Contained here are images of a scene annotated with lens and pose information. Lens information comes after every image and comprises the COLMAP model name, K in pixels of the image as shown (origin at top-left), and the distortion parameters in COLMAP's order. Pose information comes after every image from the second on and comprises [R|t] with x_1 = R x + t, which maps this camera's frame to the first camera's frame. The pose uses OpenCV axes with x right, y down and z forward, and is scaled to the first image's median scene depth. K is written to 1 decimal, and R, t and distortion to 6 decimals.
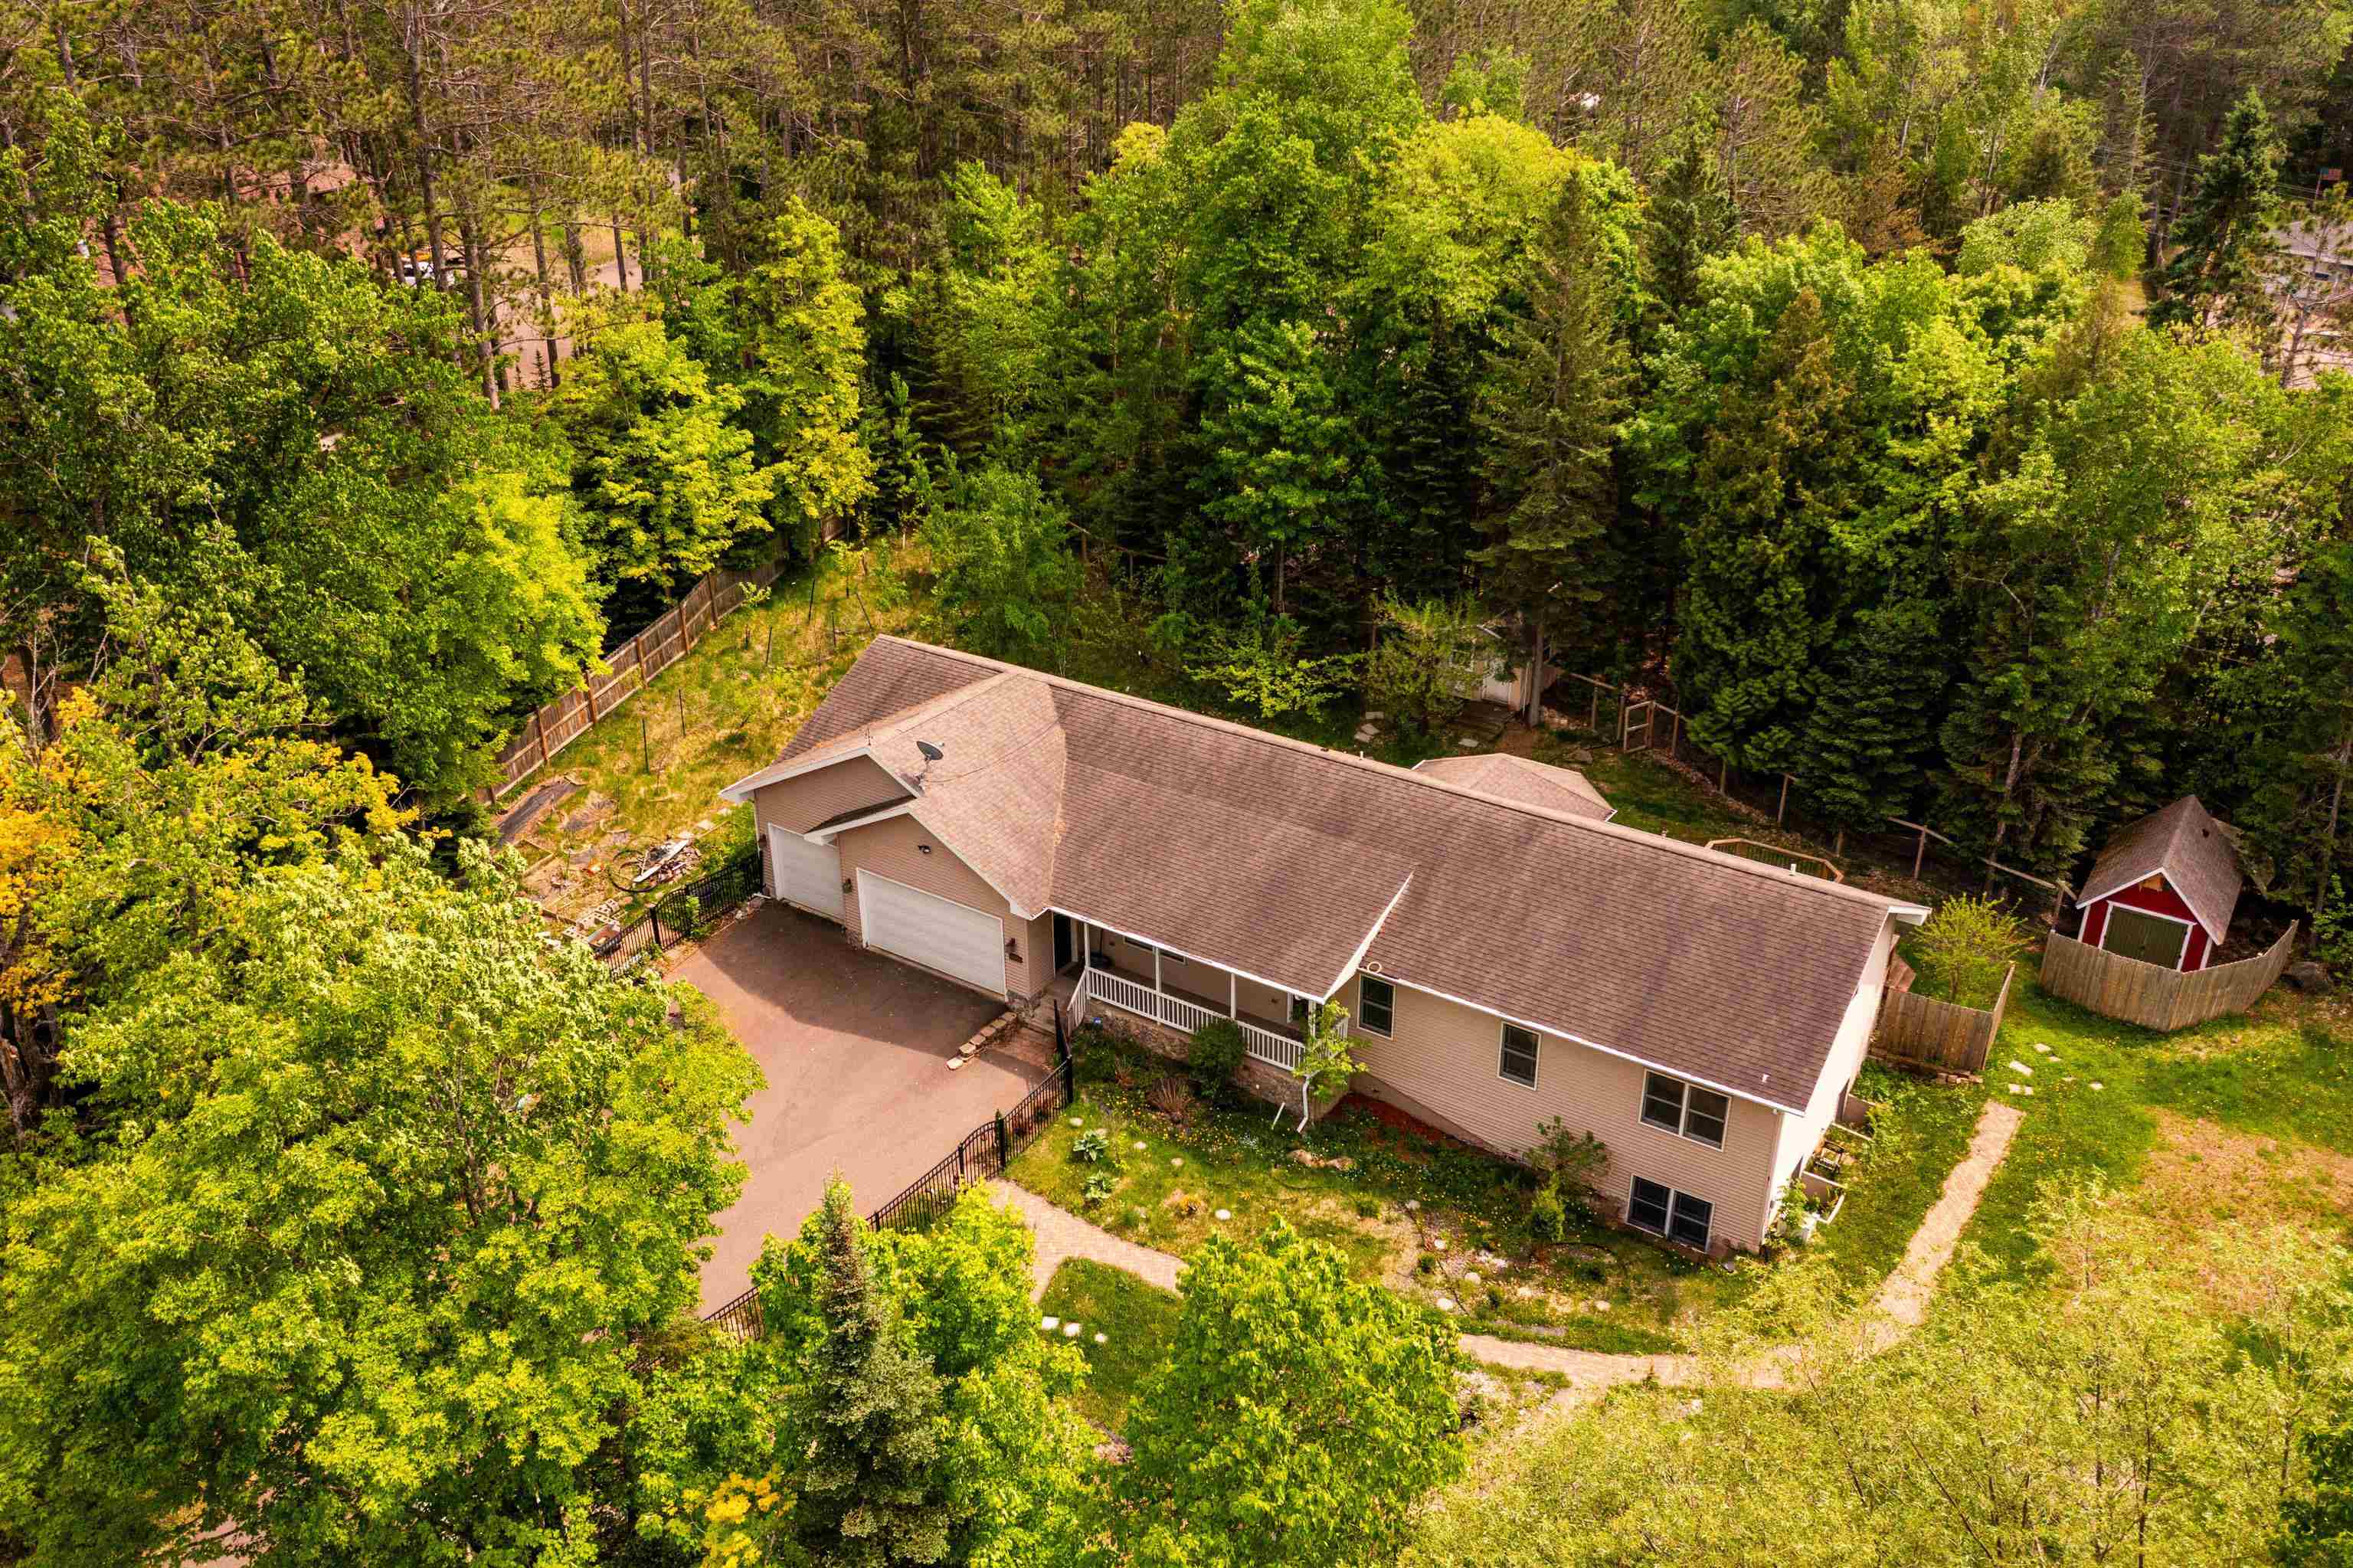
lens RADIAL K [[1874.8, 0, 1218.9], [0, 1874.8, 823.7], [0, 0, 1]] dist [-0.003940, -0.001456]
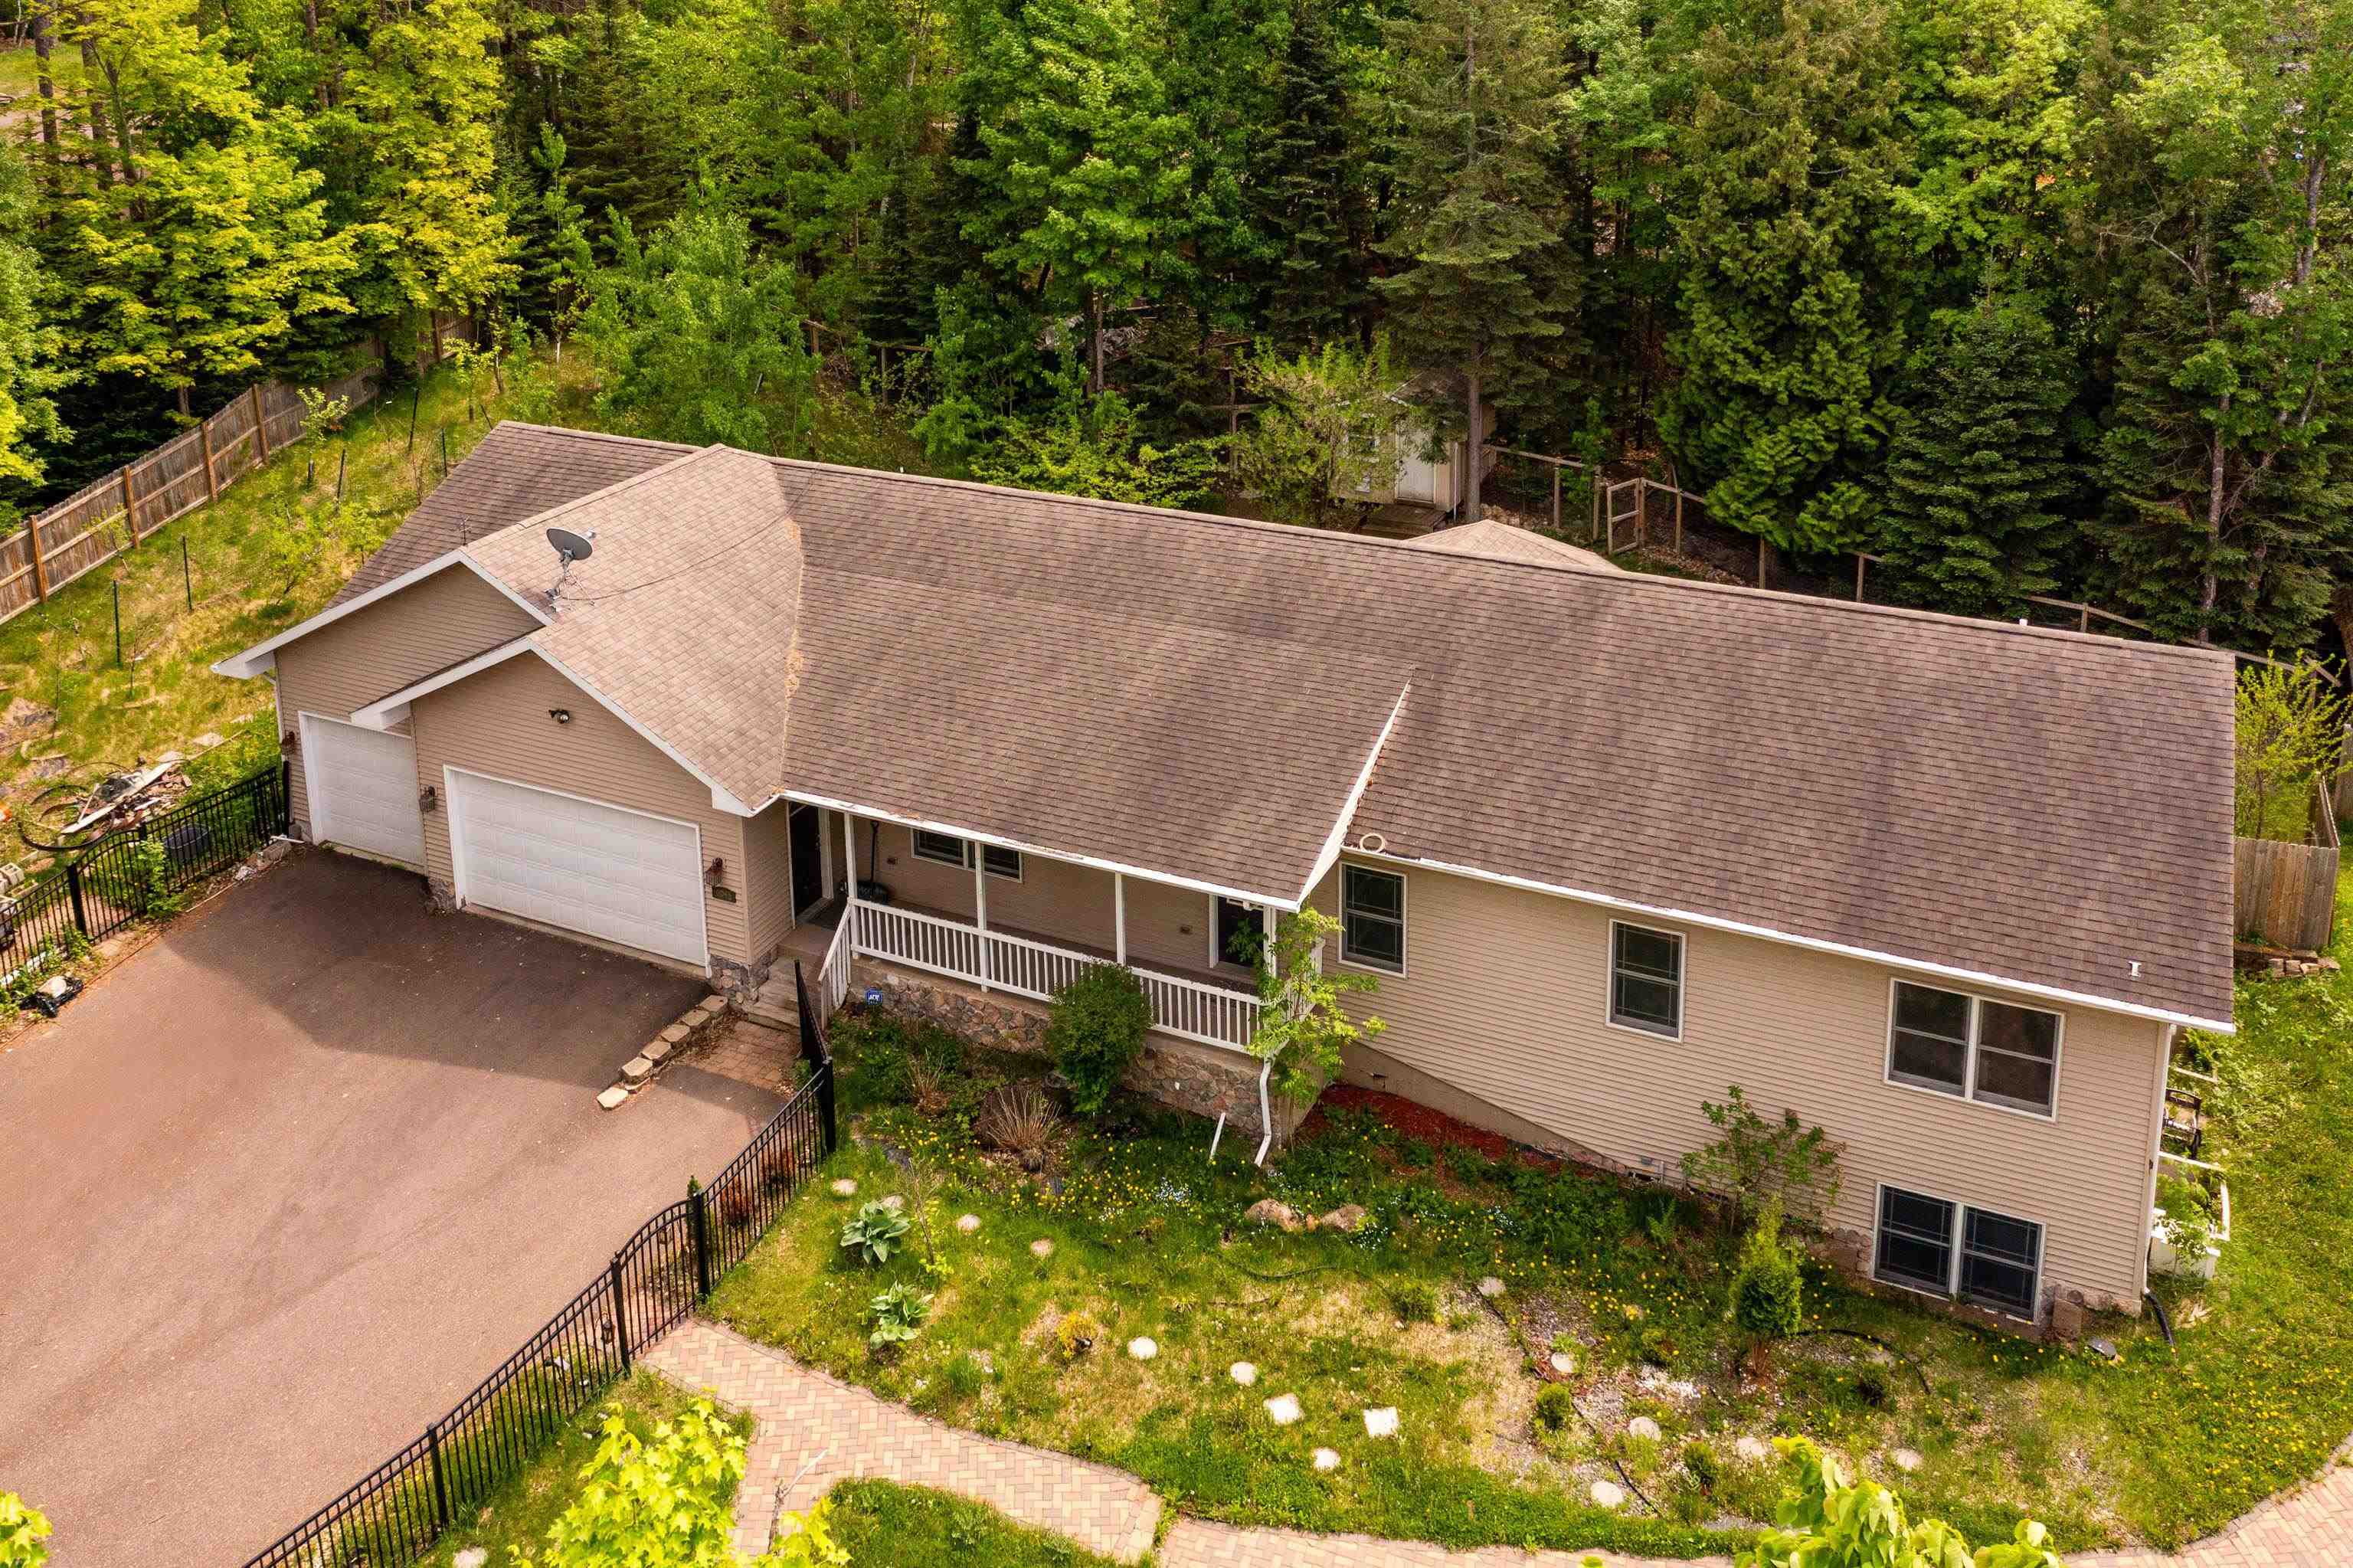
lens RADIAL K [[1963.3, 0, 1227.3], [0, 1963.3, 353.7], [0, 0, 1]] dist [-0.014092, 0.006744]
pose [[0.988414, -0.040074, 0.146394, -0.035603], [0.073808, 0.969700, -0.232885, 0.058869], [-0.132626, 0.240991, 0.961423, 0.346007]]
